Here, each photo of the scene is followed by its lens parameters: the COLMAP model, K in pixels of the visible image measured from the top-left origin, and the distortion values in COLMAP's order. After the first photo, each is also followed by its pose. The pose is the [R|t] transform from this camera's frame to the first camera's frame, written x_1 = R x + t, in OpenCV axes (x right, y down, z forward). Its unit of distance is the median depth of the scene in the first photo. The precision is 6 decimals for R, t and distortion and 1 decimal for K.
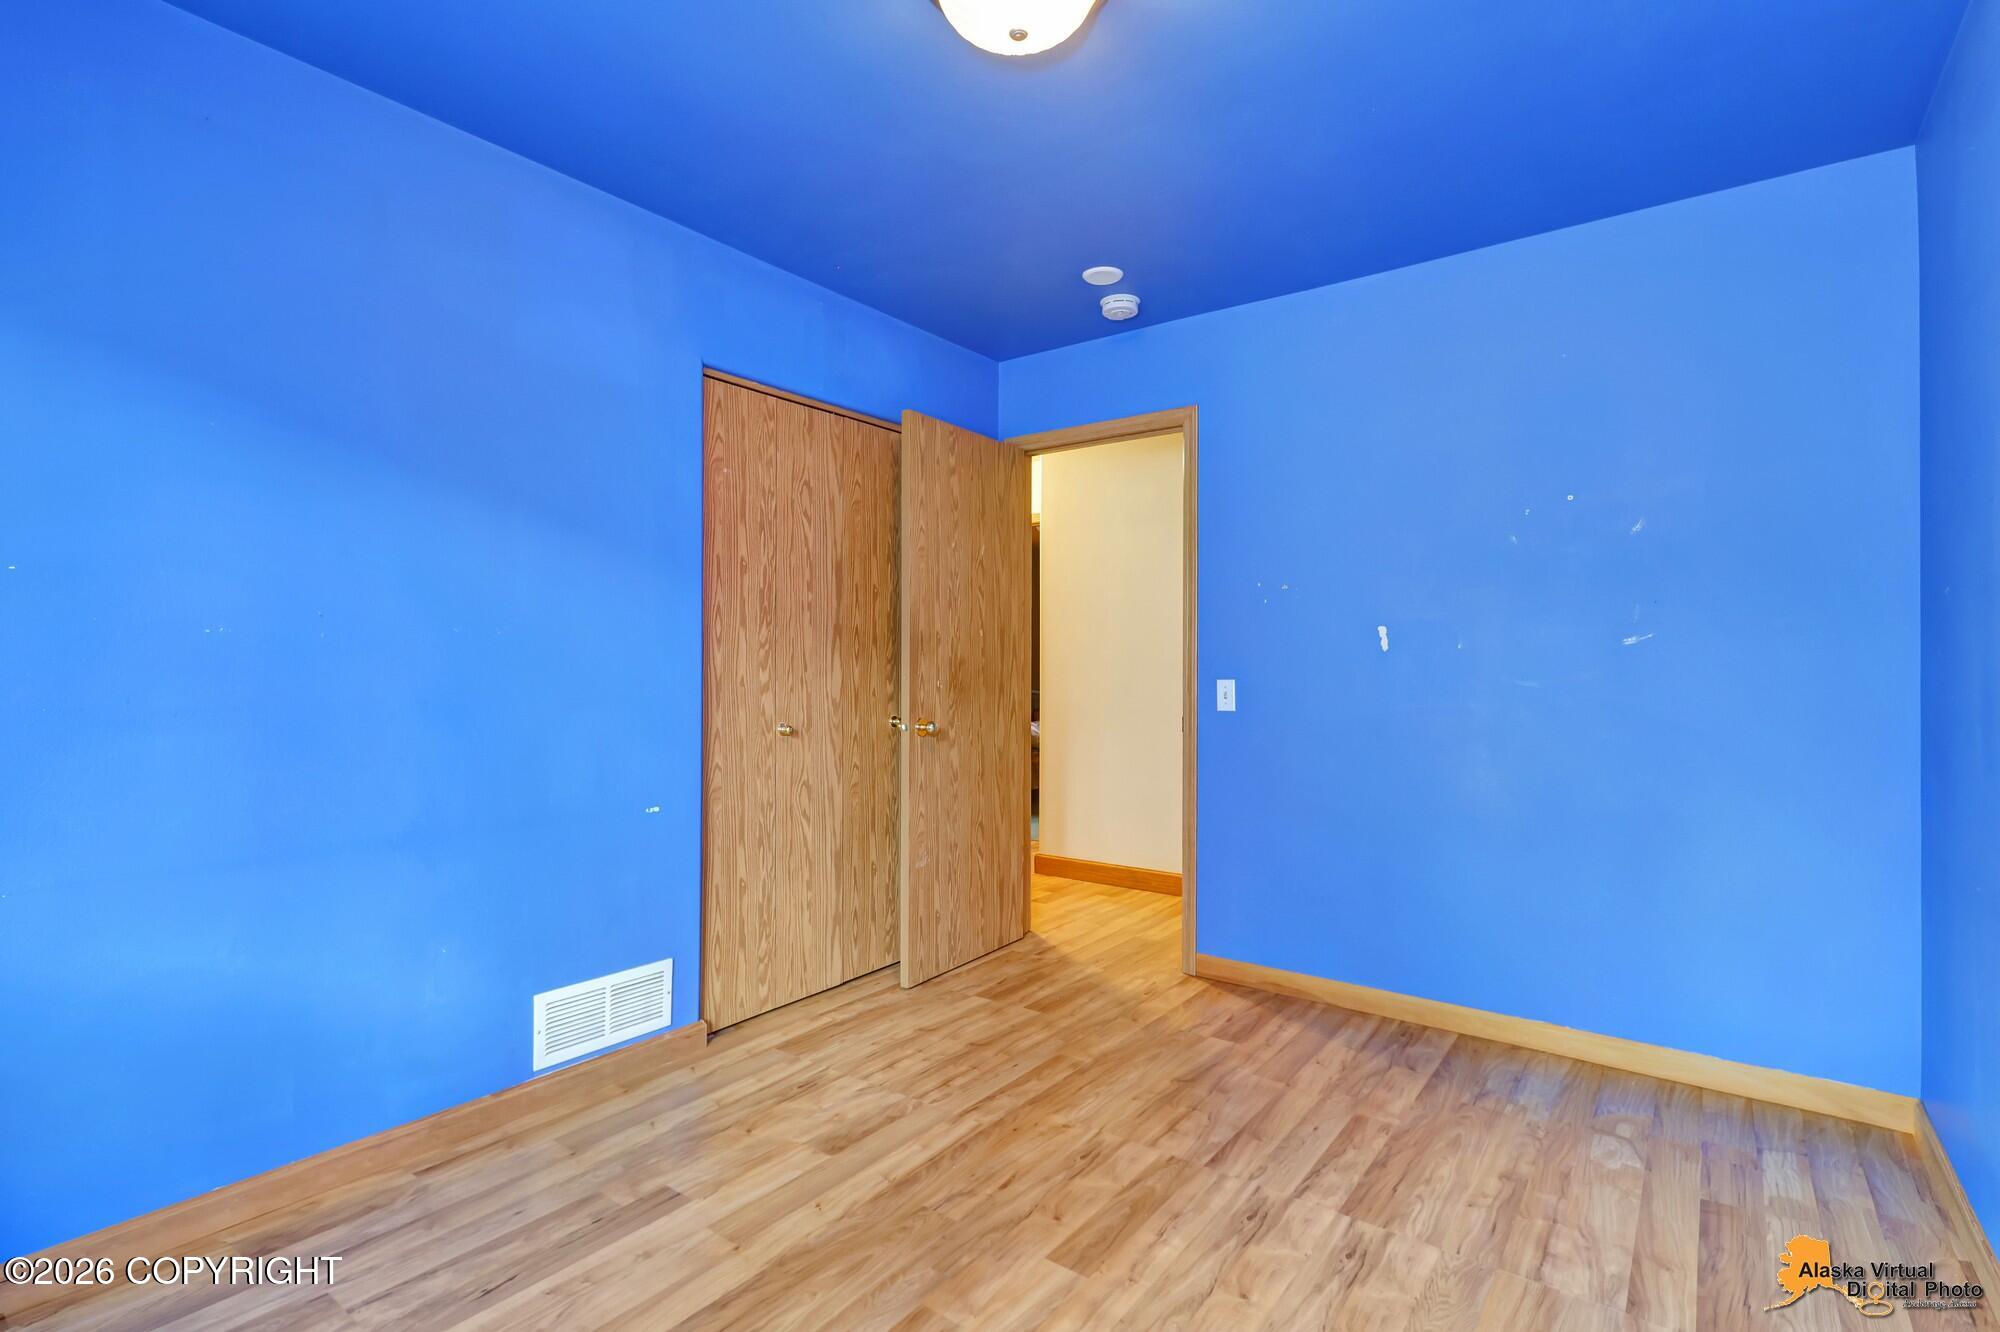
lens RADIAL K [[937.3, 0, 1000.0], [0, 937.3, 666.0], [0, 0, 1]] dist [0.001907, -0.000262]
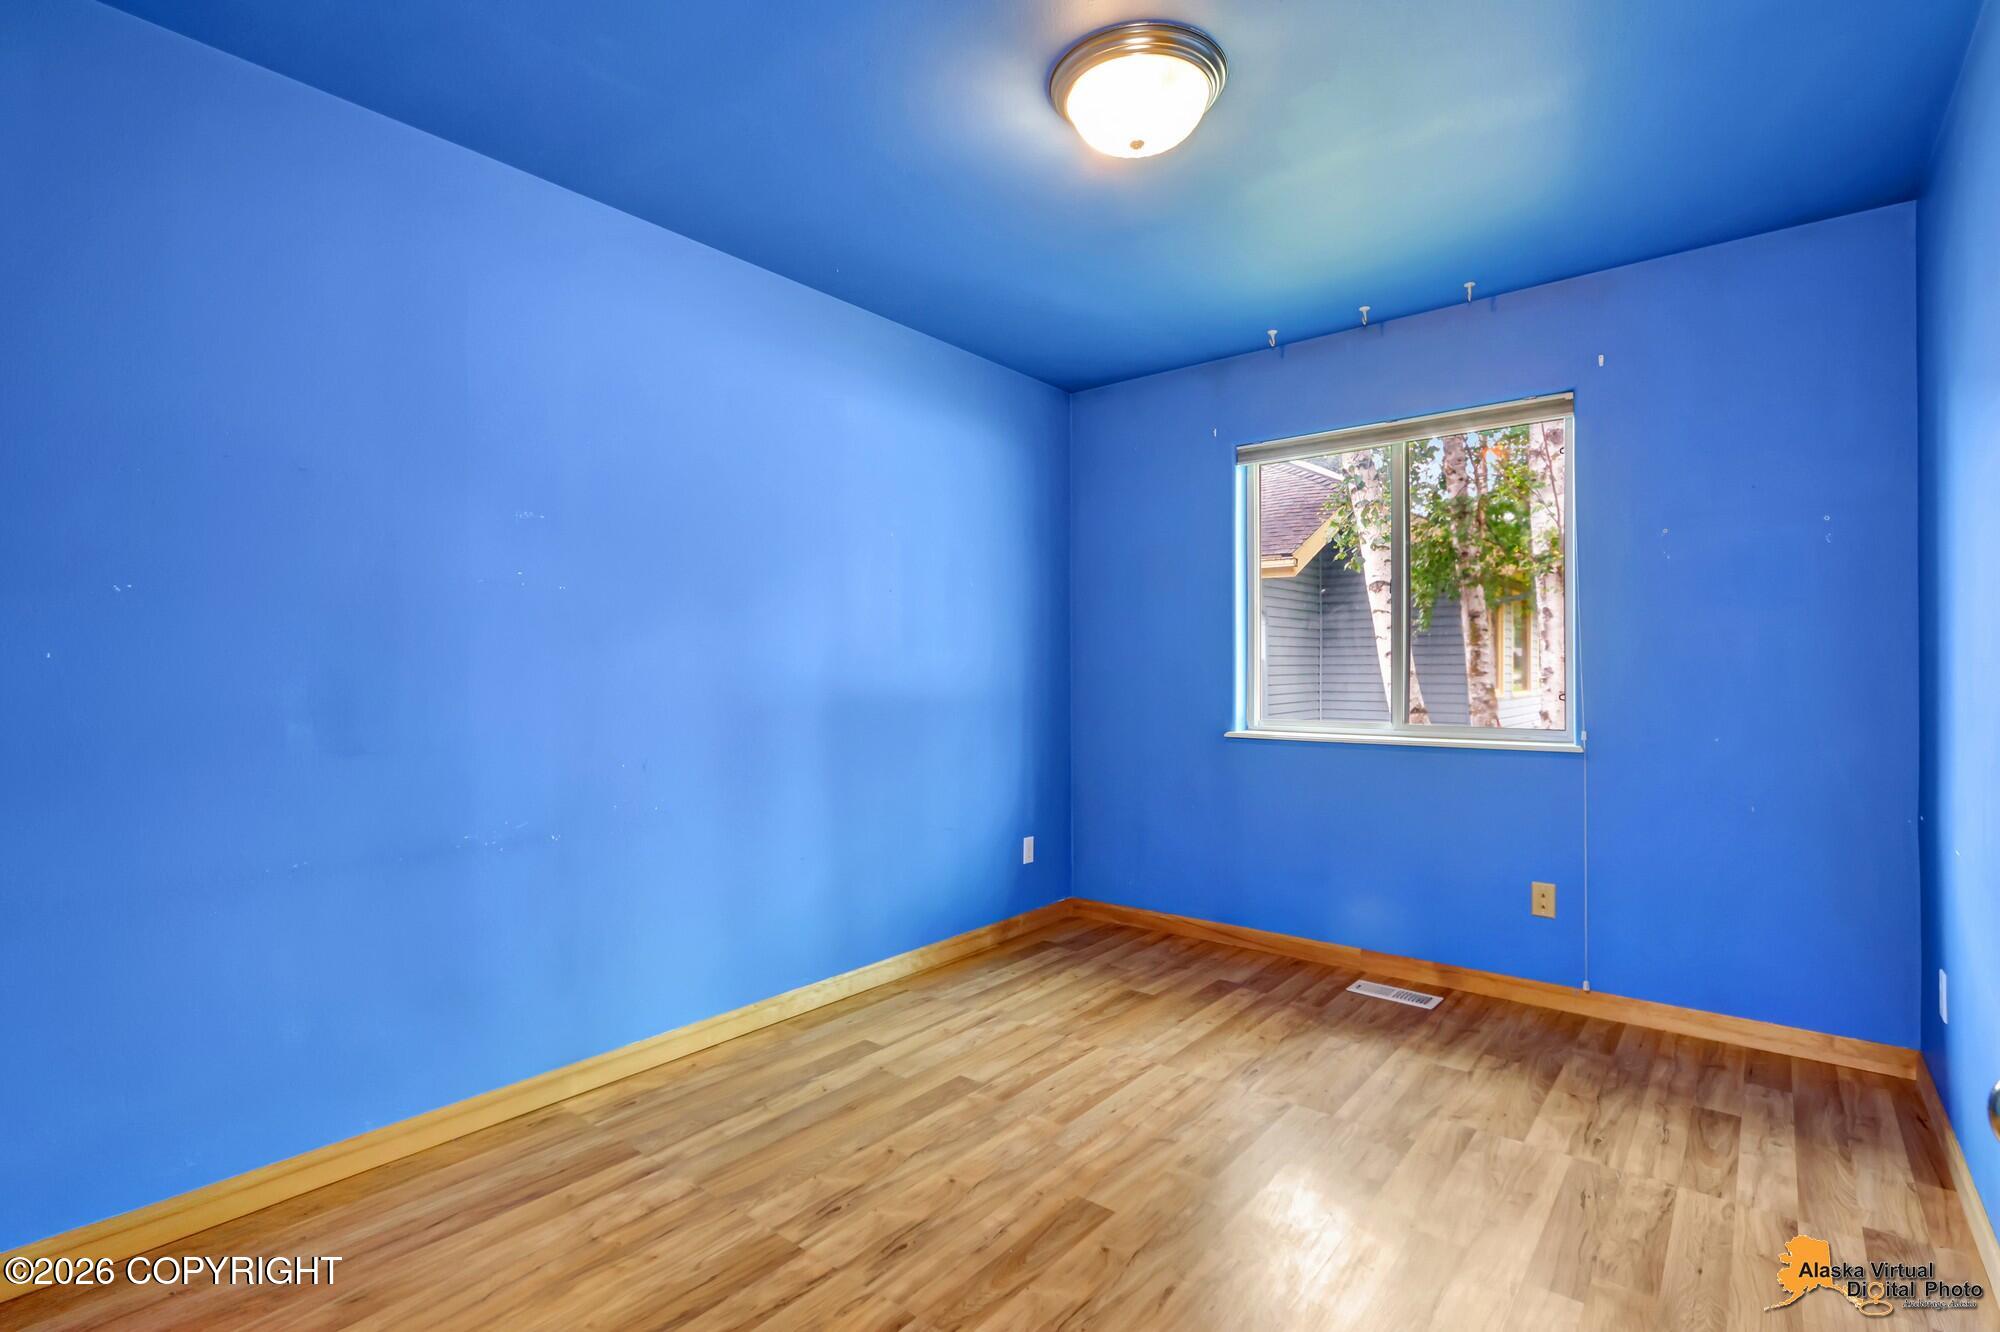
lens RADIAL K [[950.5, 0, 995.7], [0, 950.5, 664.7], [0, 0, 1]] dist [0.001078, -0.001235]
pose [[-0.999141, 0.002223, 0.041373, 0.131423], [0.001988, 0.999982, -0.005719, -0.000626], [-0.041385, -0.005632, -0.999127, 1.985021]]
